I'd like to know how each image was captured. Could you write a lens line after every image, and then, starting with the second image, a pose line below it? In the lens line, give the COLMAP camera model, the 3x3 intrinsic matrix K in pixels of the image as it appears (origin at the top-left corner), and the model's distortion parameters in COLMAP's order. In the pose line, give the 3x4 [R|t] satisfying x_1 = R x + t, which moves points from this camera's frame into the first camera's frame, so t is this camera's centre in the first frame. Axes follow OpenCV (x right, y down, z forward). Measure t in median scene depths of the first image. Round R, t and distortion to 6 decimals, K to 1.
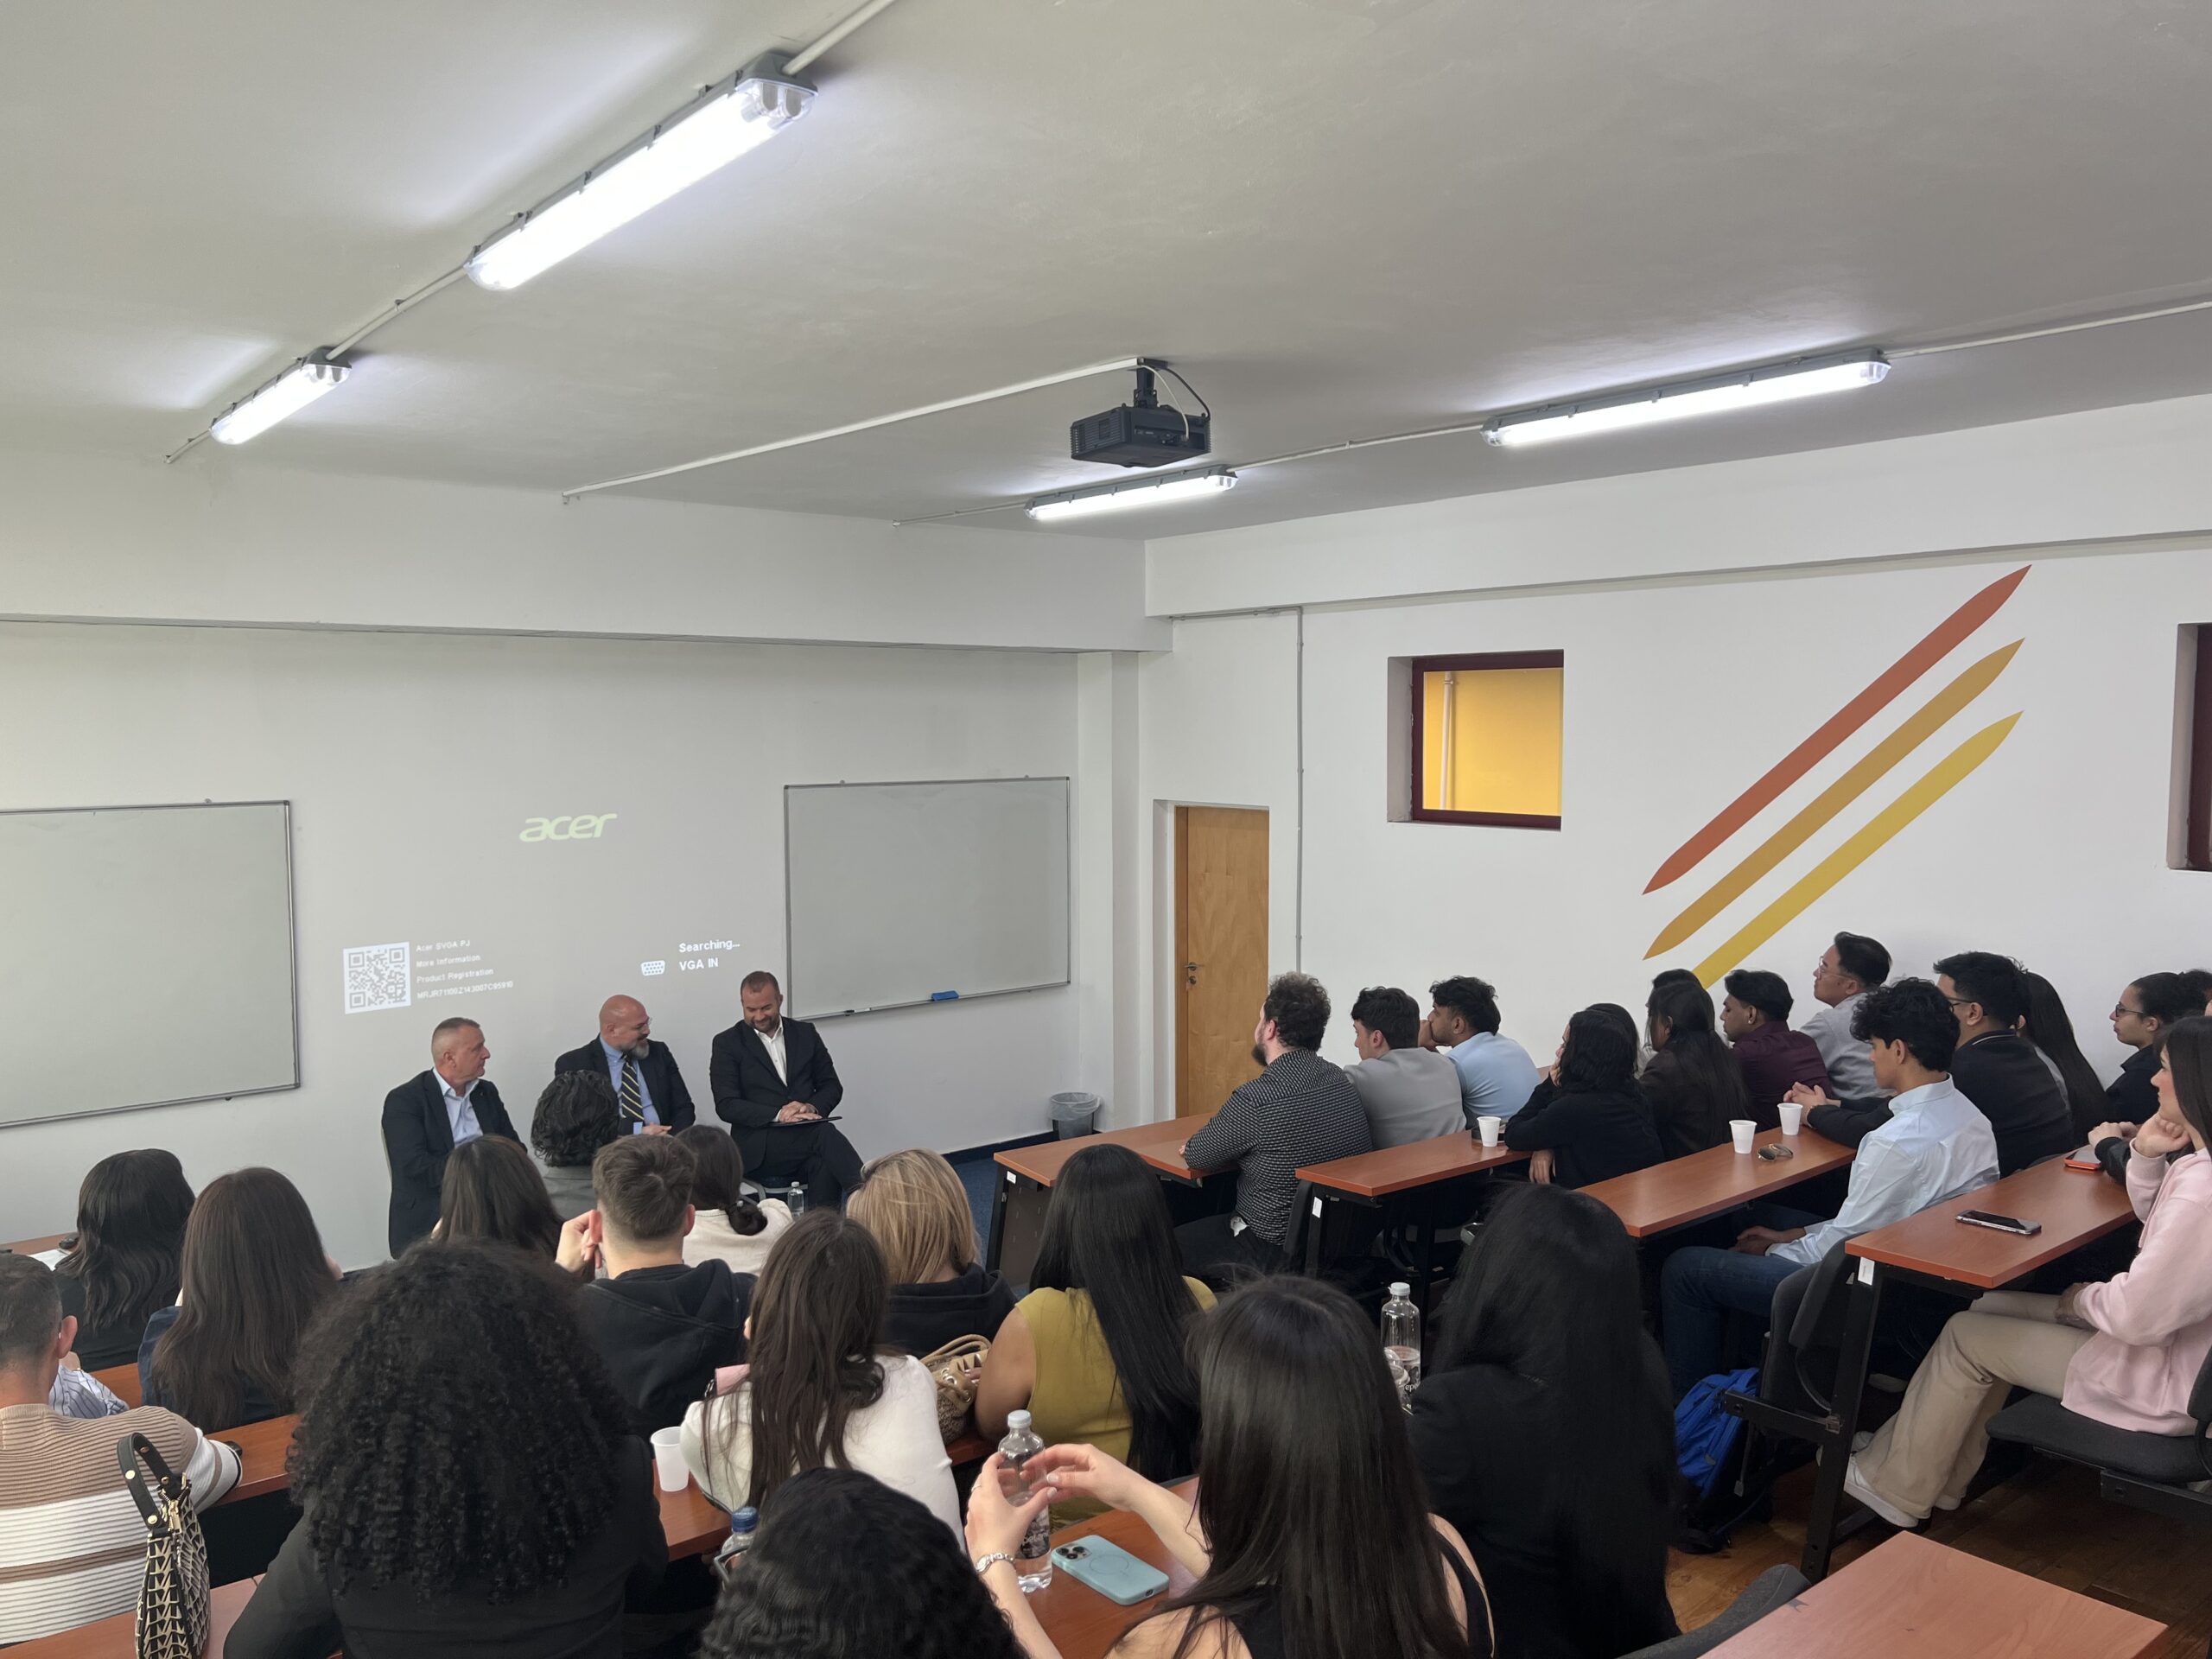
lens RADIAL K [[1641.7, 0, 1106.0], [0, 1641.7, 829.5], [0, 0, 1]] dist [-0.002997, -0.002970]
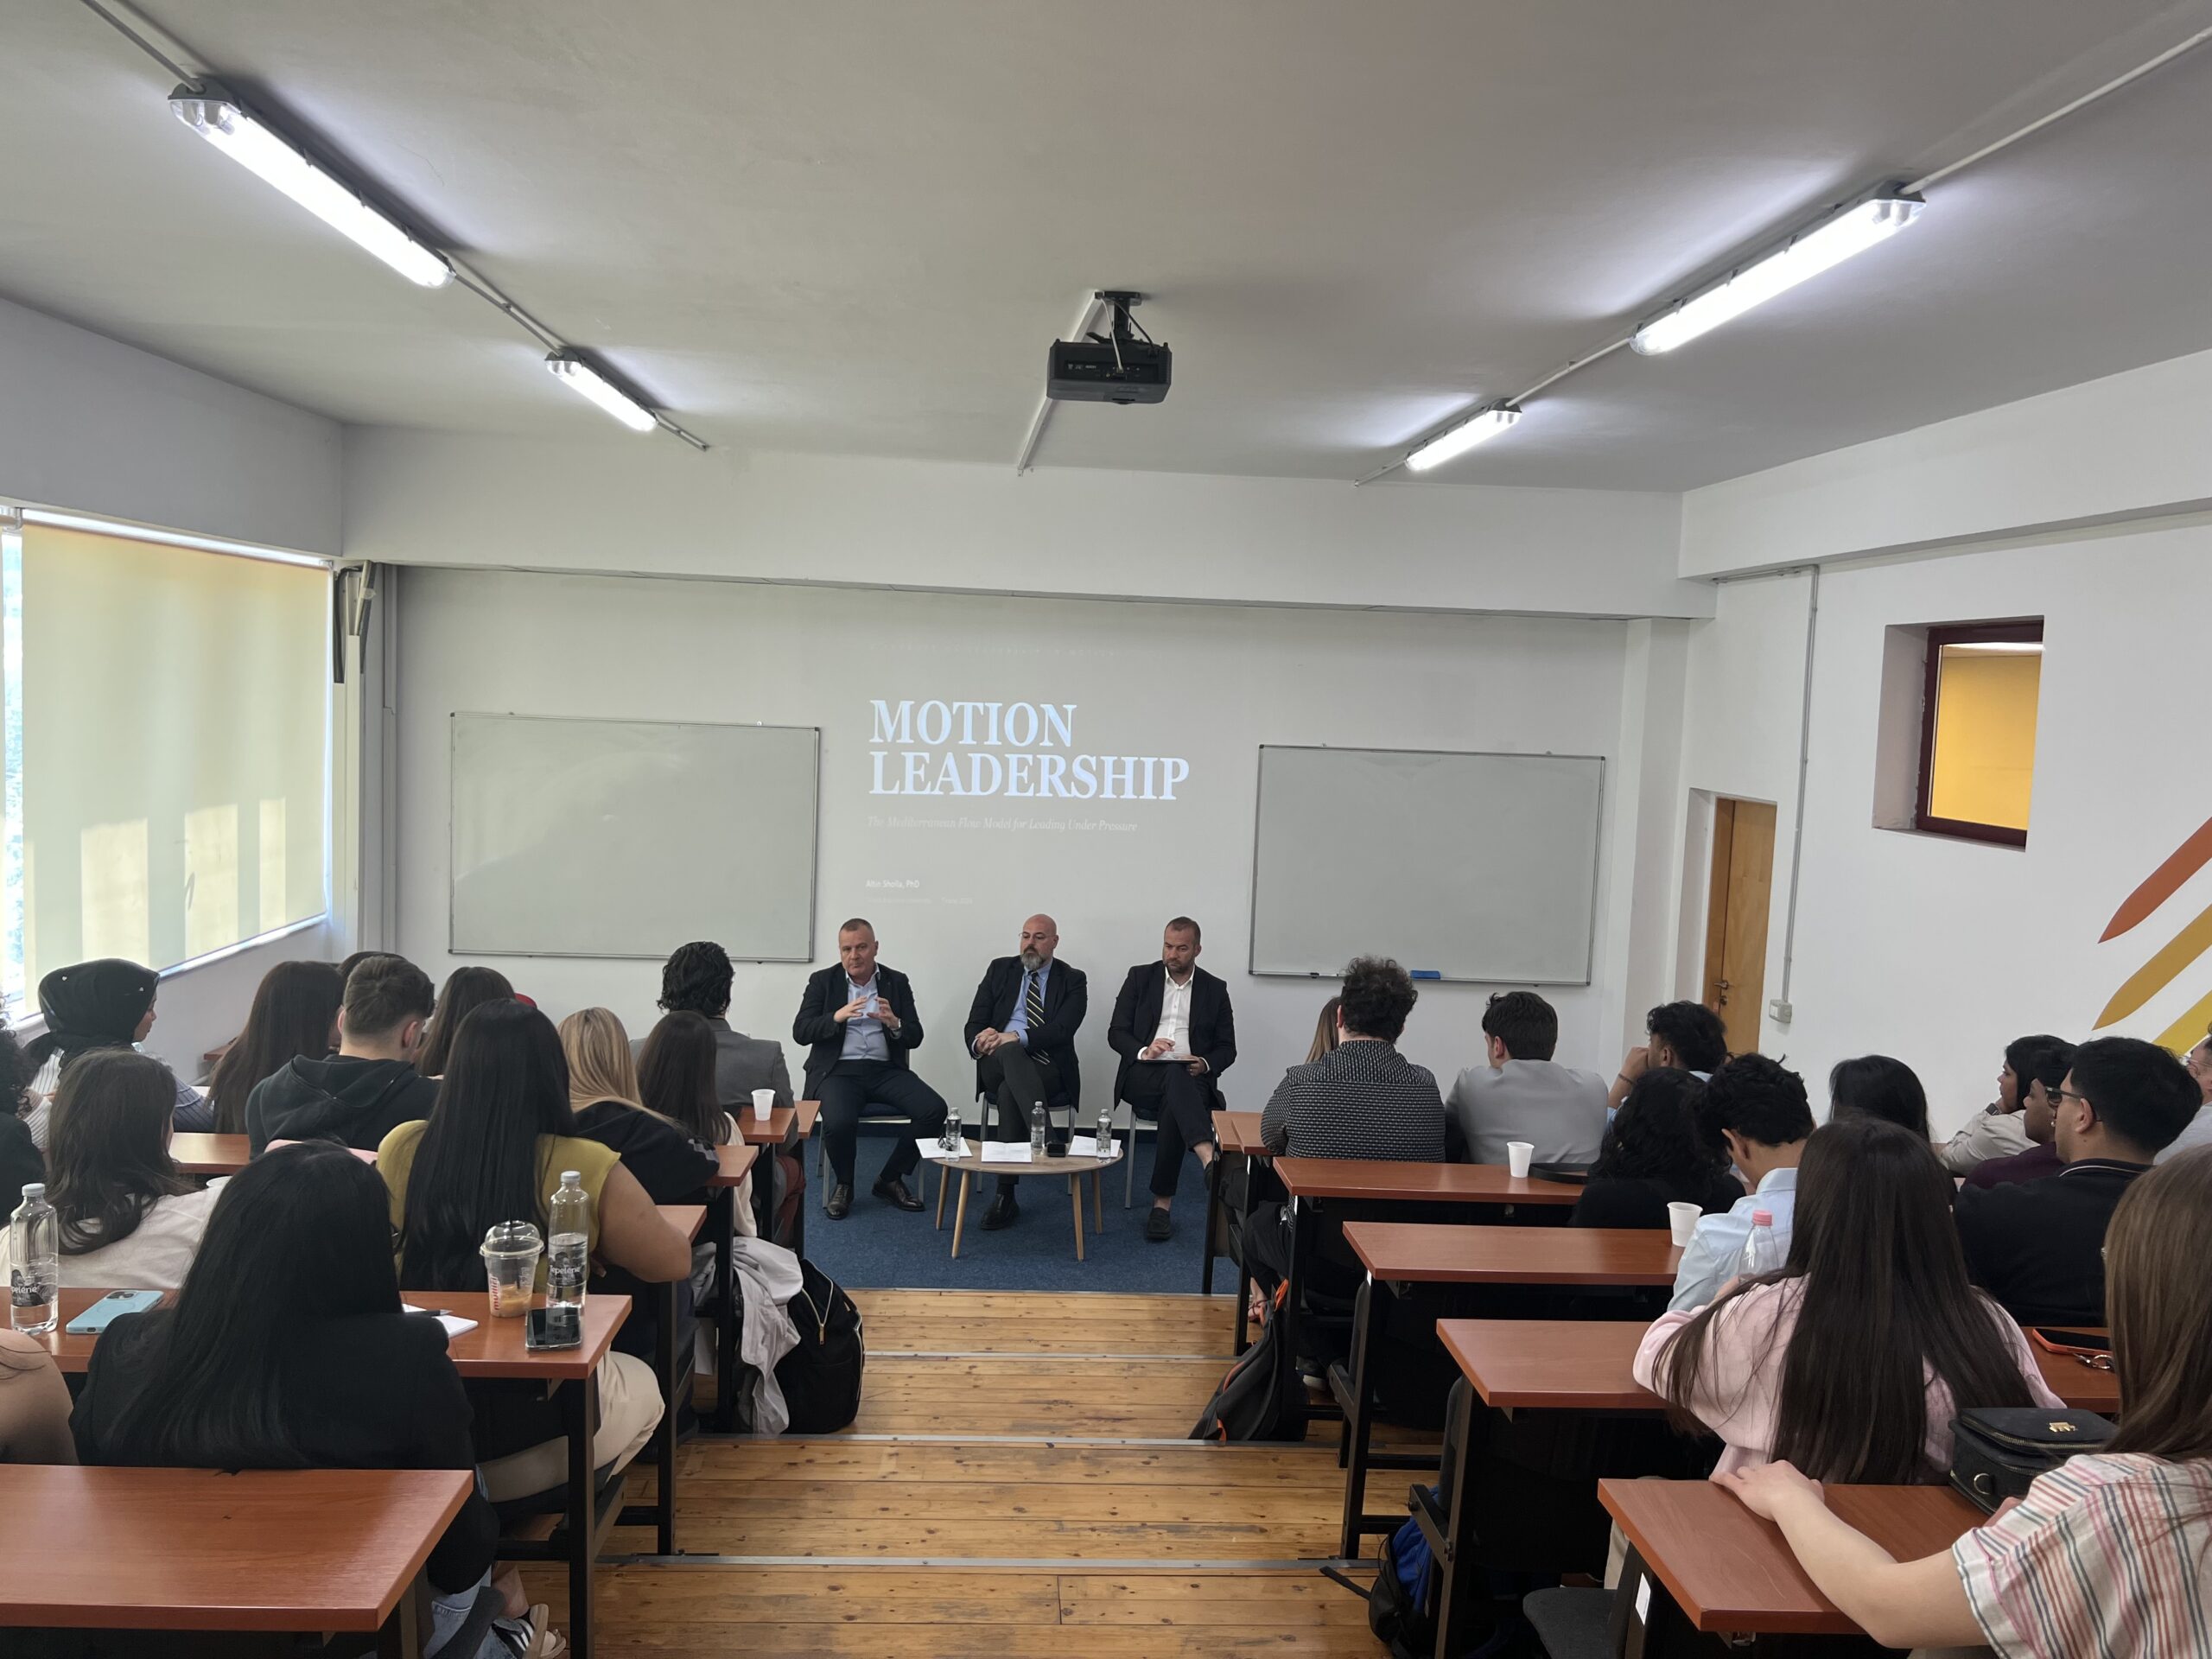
lens RADIAL K [[1686.1, 0, 1106.0], [0, 1686.1, 829.5], [0, 0, 1]] dist [0.005215, 0.000832]
pose [[0.796475, 0.084232, -0.598776, 0.368768], [-0.081743, 0.996159, 0.031401, 0.001094], [0.599121, 0.023936, 0.800301, 0.104082]]
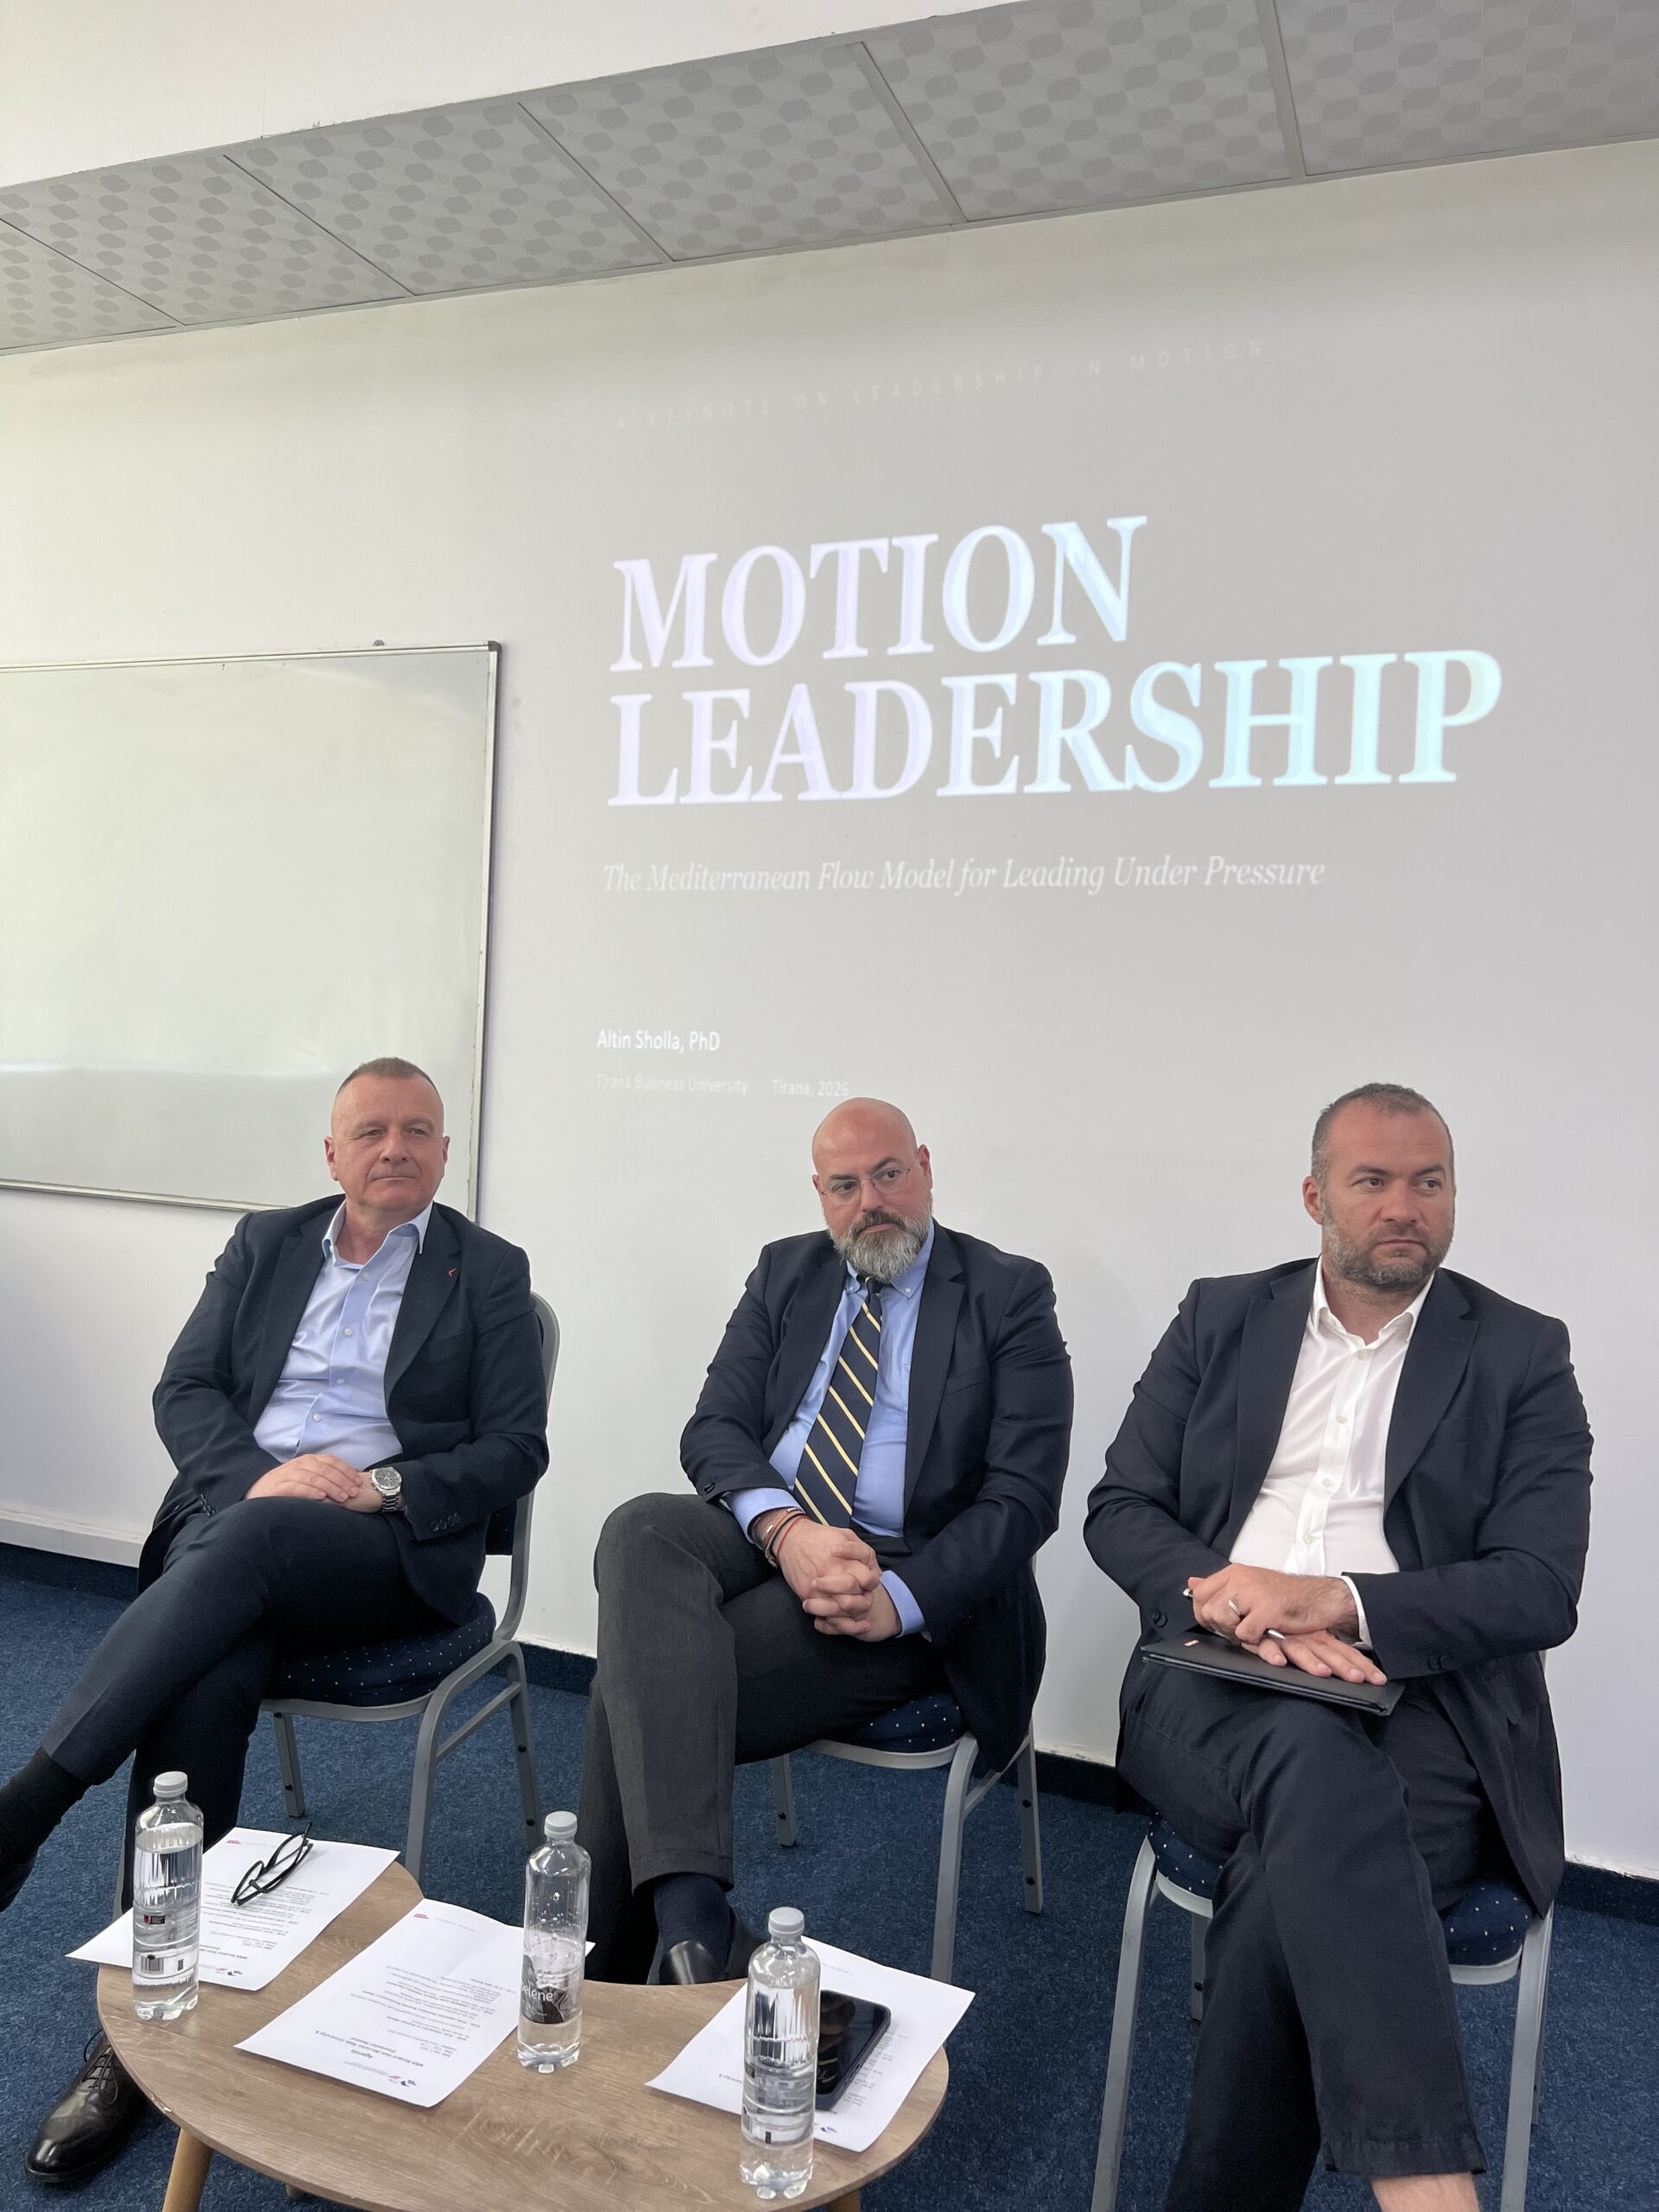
lens RADIAL K [[1686.1, 0, 797.4], [0, 1686.1, 1100.1], [0, 0, 1]] dist [0.005215, 0.000832]
pose [[0.475643, 0.042305, -0.878621, -0.007216], [-0.125019, 0.991954, -0.019917, 0.099368], [0.870709, 0.119318, 0.477105, 0.727187]]
